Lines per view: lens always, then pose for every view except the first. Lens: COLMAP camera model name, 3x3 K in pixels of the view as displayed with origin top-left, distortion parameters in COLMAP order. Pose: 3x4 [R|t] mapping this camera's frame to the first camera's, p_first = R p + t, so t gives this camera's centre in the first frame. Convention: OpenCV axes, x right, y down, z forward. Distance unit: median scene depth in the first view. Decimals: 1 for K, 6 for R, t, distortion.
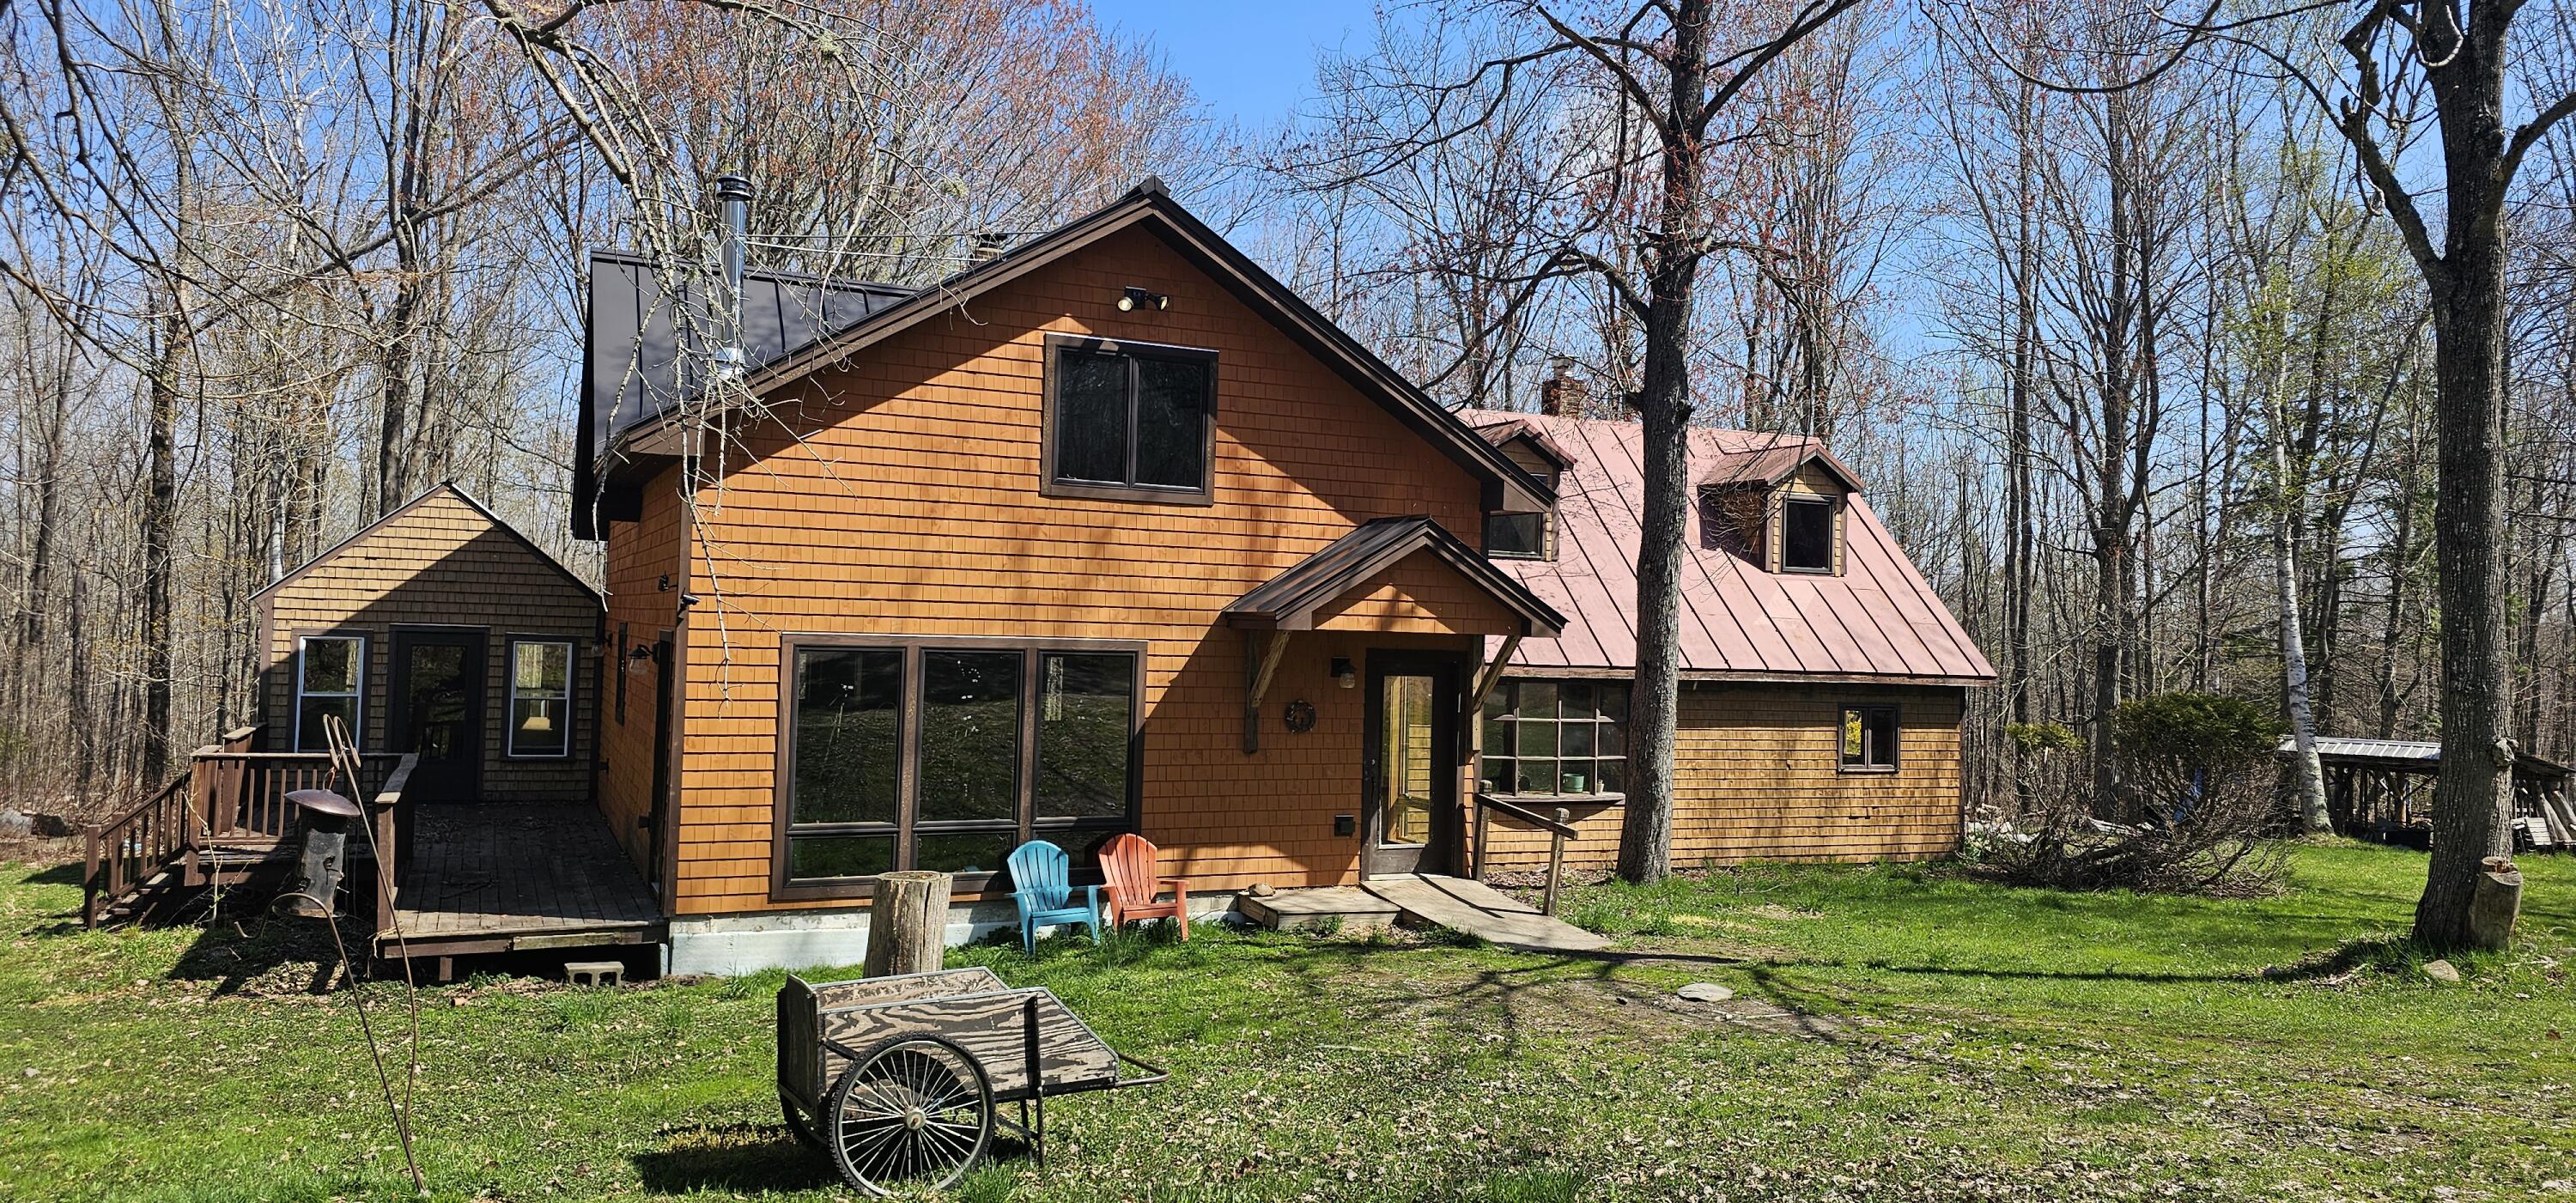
lens RADIAL K [[1731.7, 0, 1261.9], [0, 1731.7, 585.3], [0, 0, 1]] dist [0.038939, -0.026481]
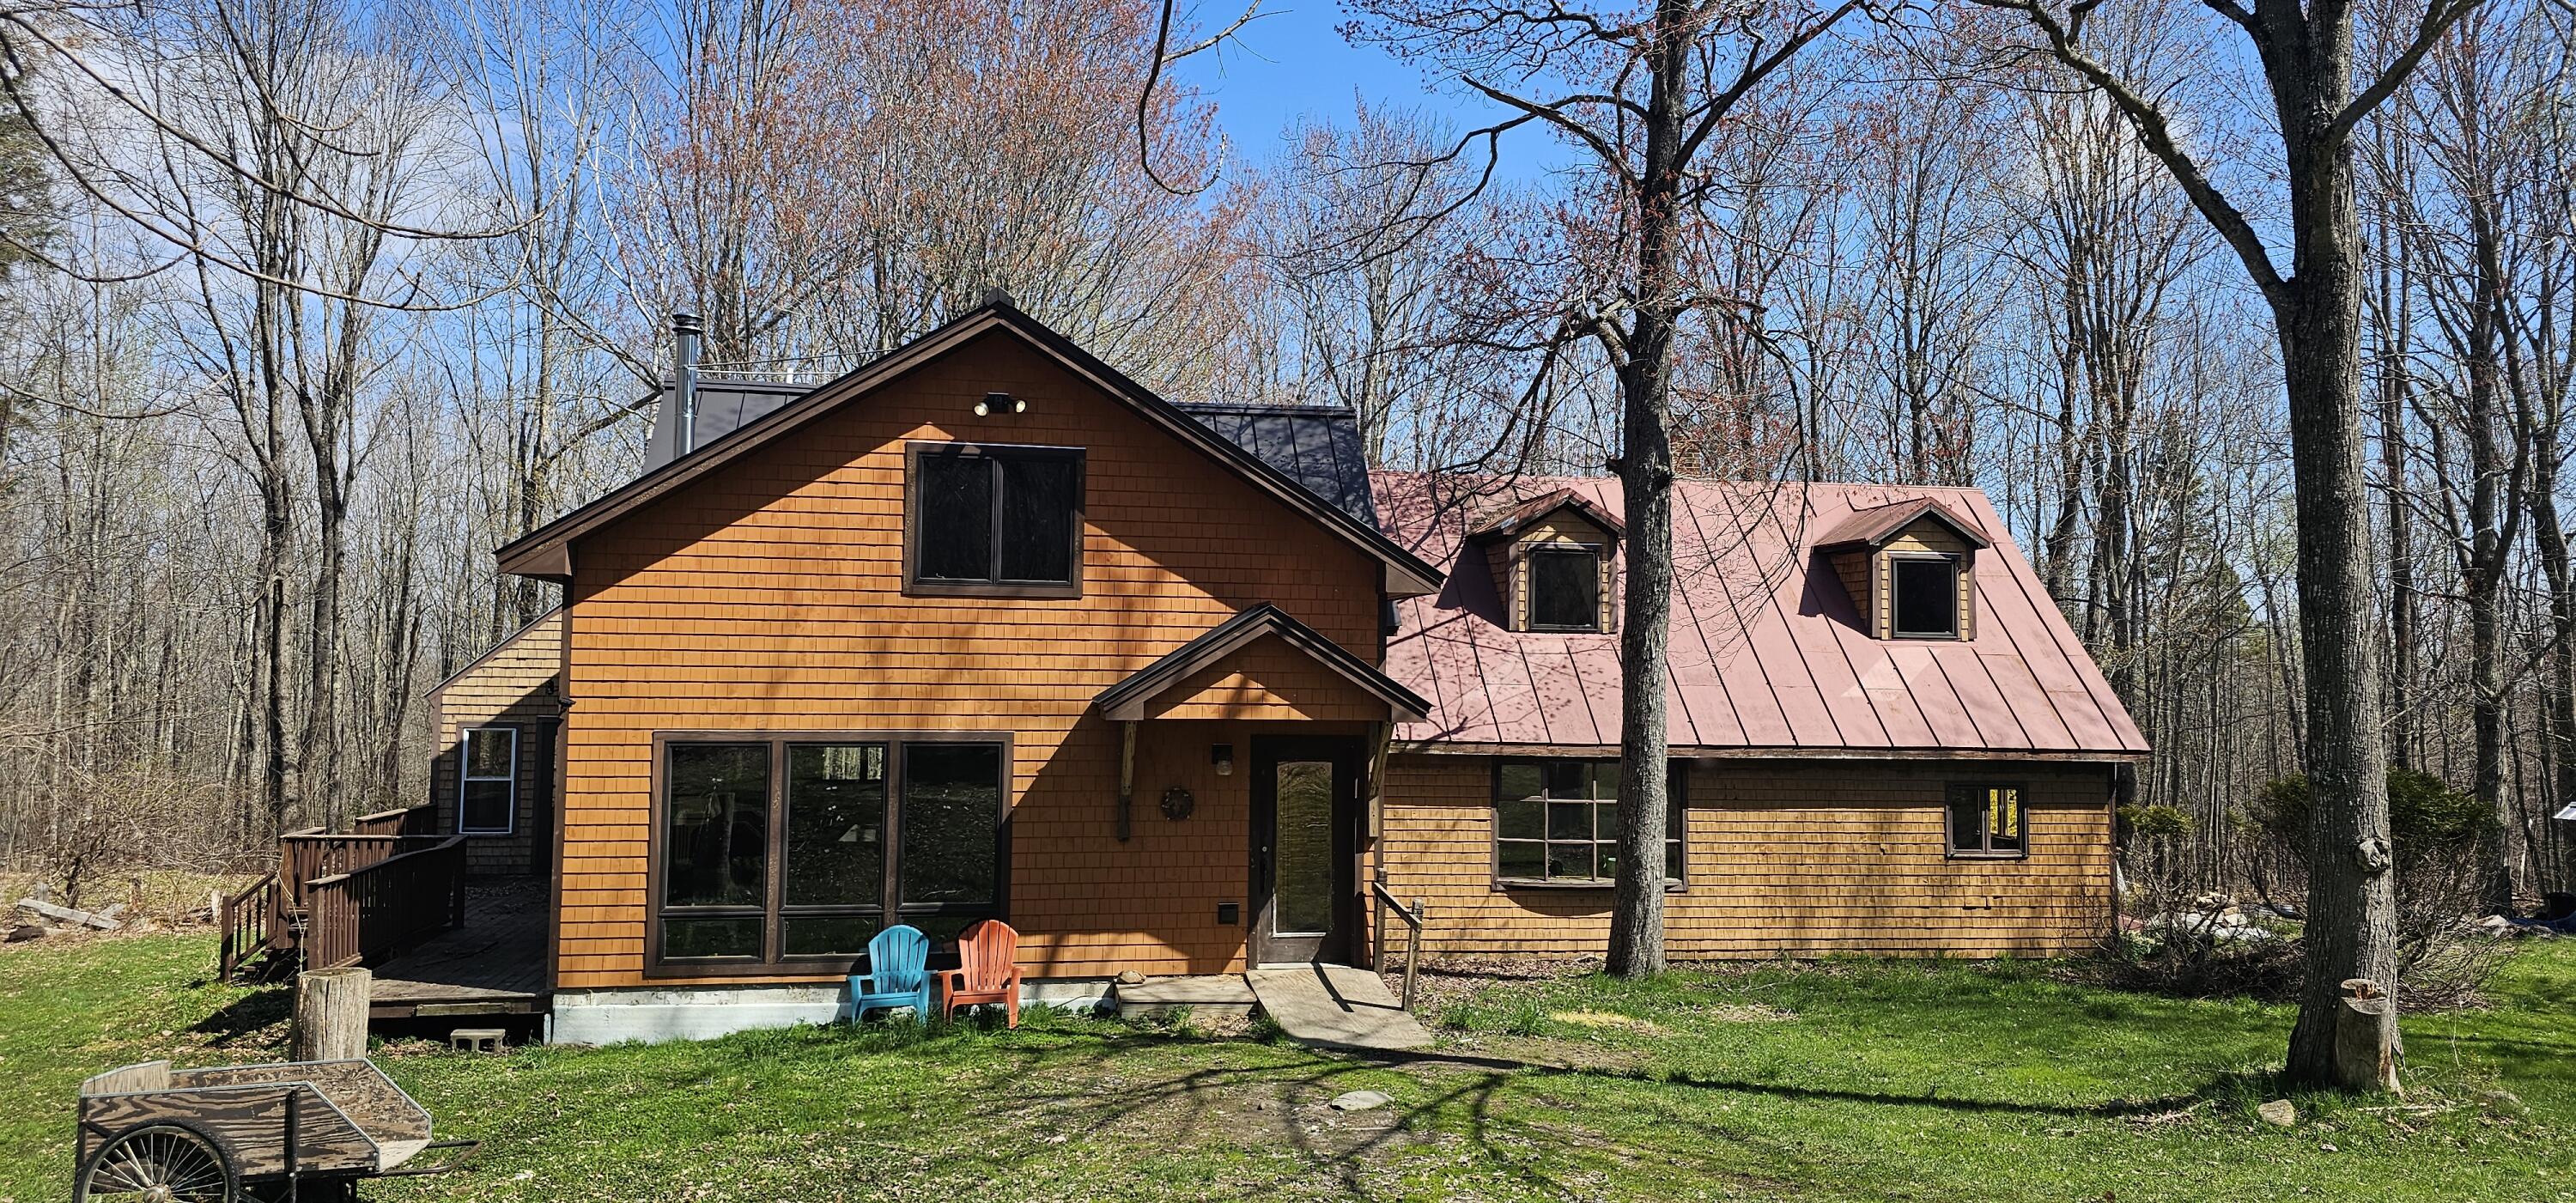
lens RADIAL K [[1731.7, 0, 1268.6], [0, 1731.7, 584.9], [0, 0, 1]] dist [0.038939, -0.026481]
pose [[0.965508, -0.031801, -0.258423, 0.288018], [0.022513, 0.998993, -0.038821, -0.009644], [0.259397, 0.031665, 0.965252, 0.029988]]
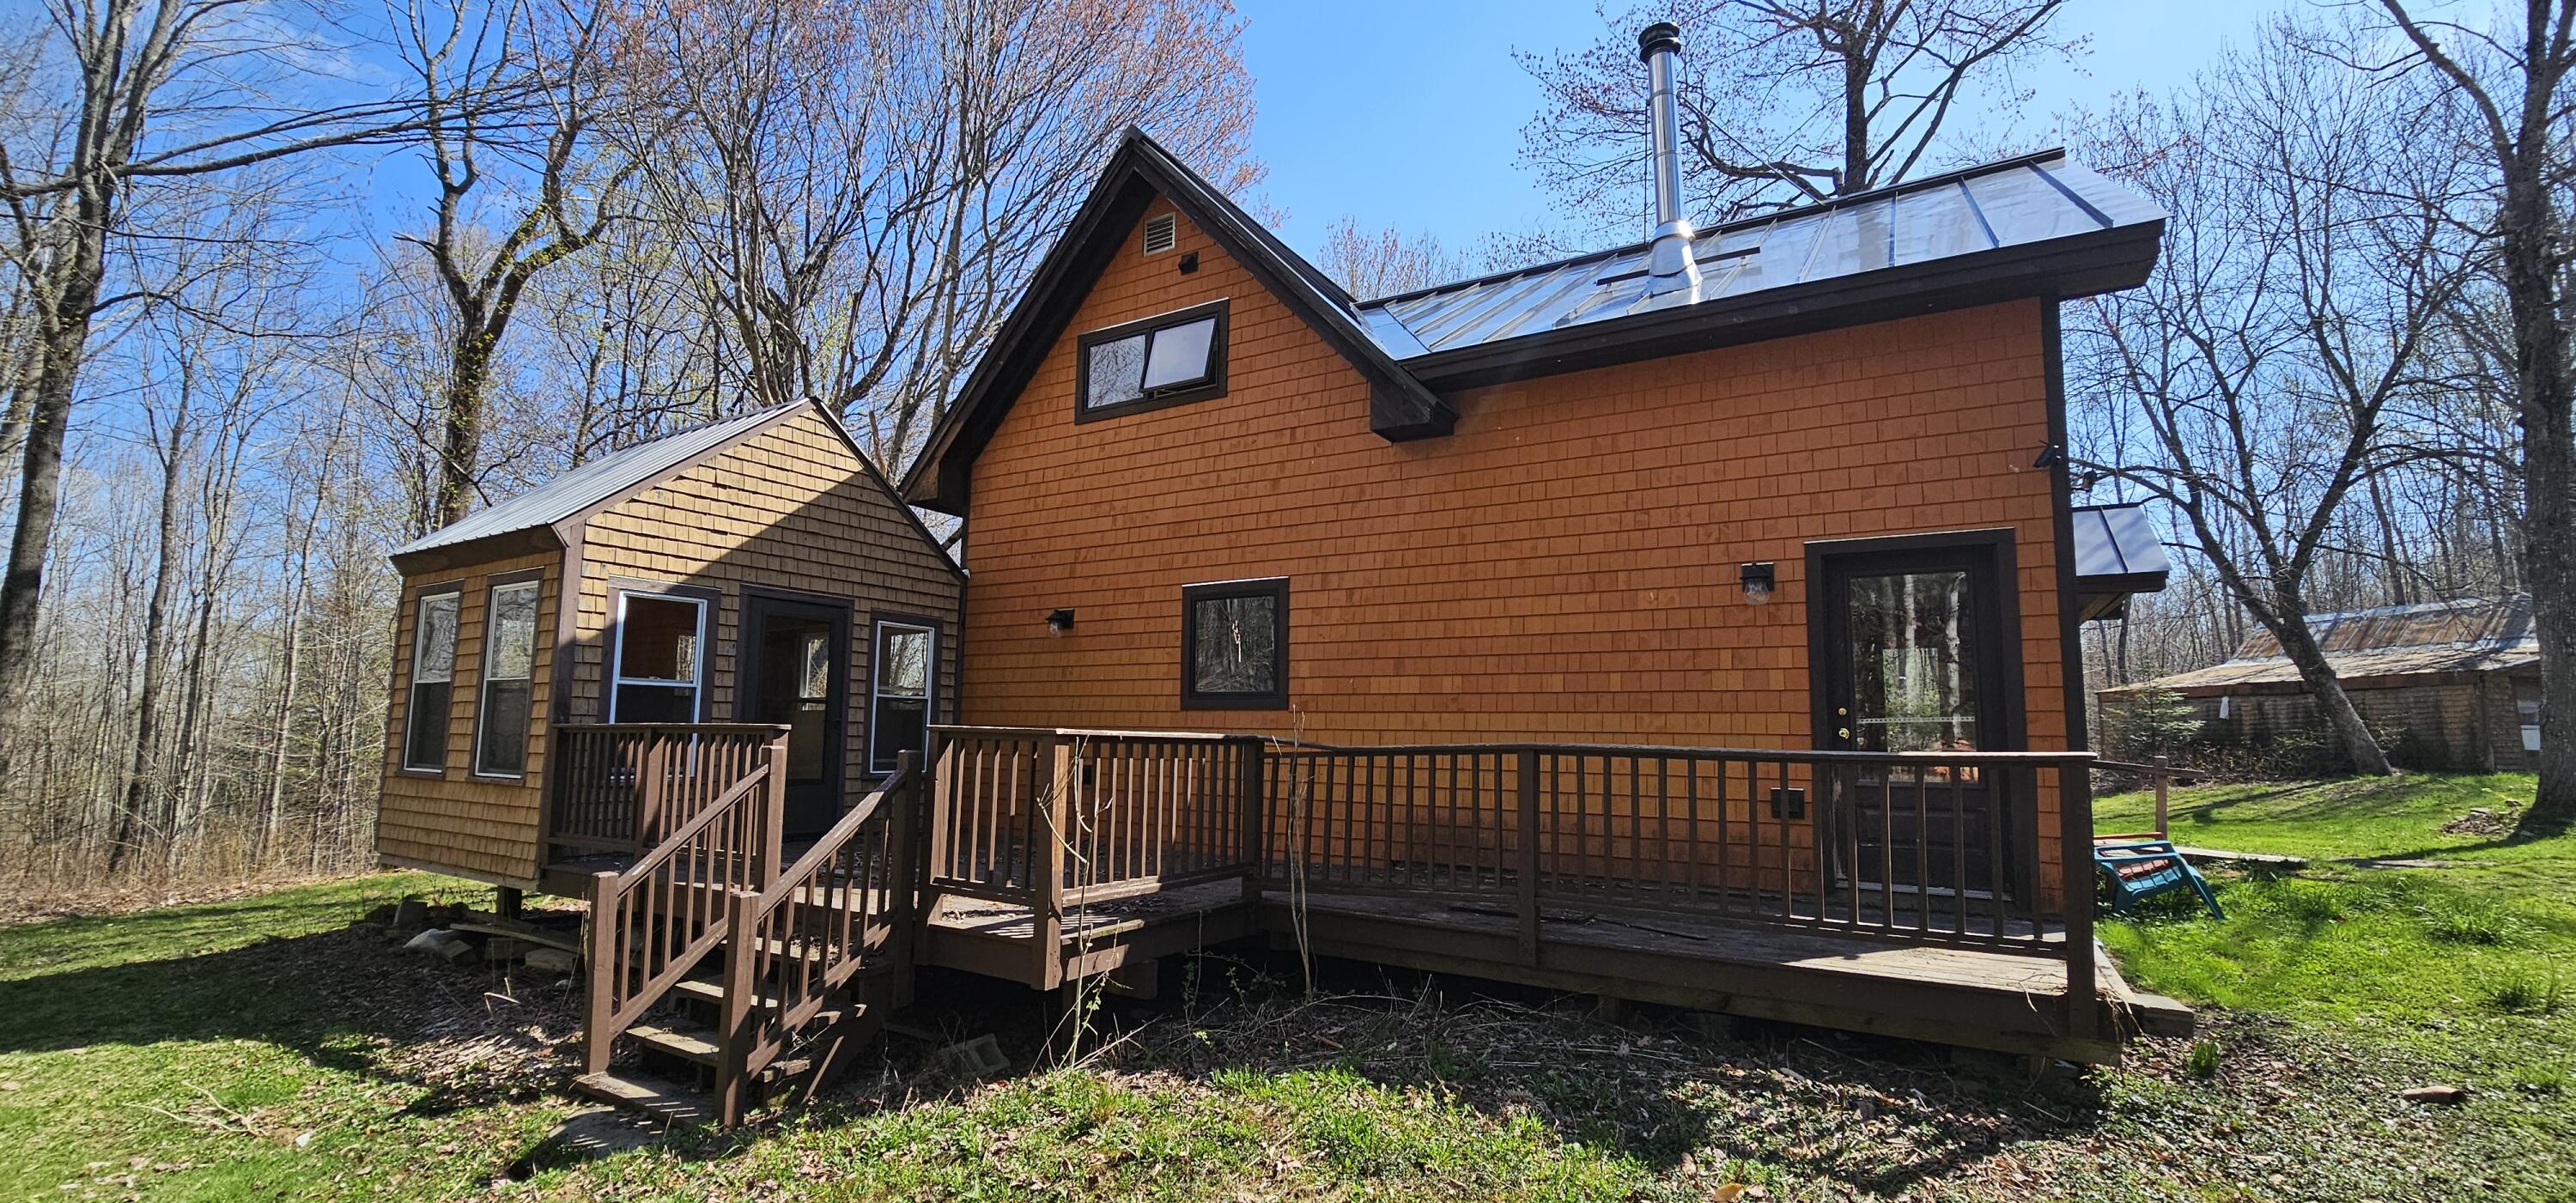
lens RADIAL K [[1053.2, 0, 1275.2], [0, 1053.2, 617.6], [0, 0, 1]] dist [0.013699, -0.000171]
pose [[0.831269, 0.041356, 0.554330, -0.625681], [-0.000645, 0.997300, -0.073435, 0.074636], [-0.555870, 0.060687, 0.829051, 0.603599]]
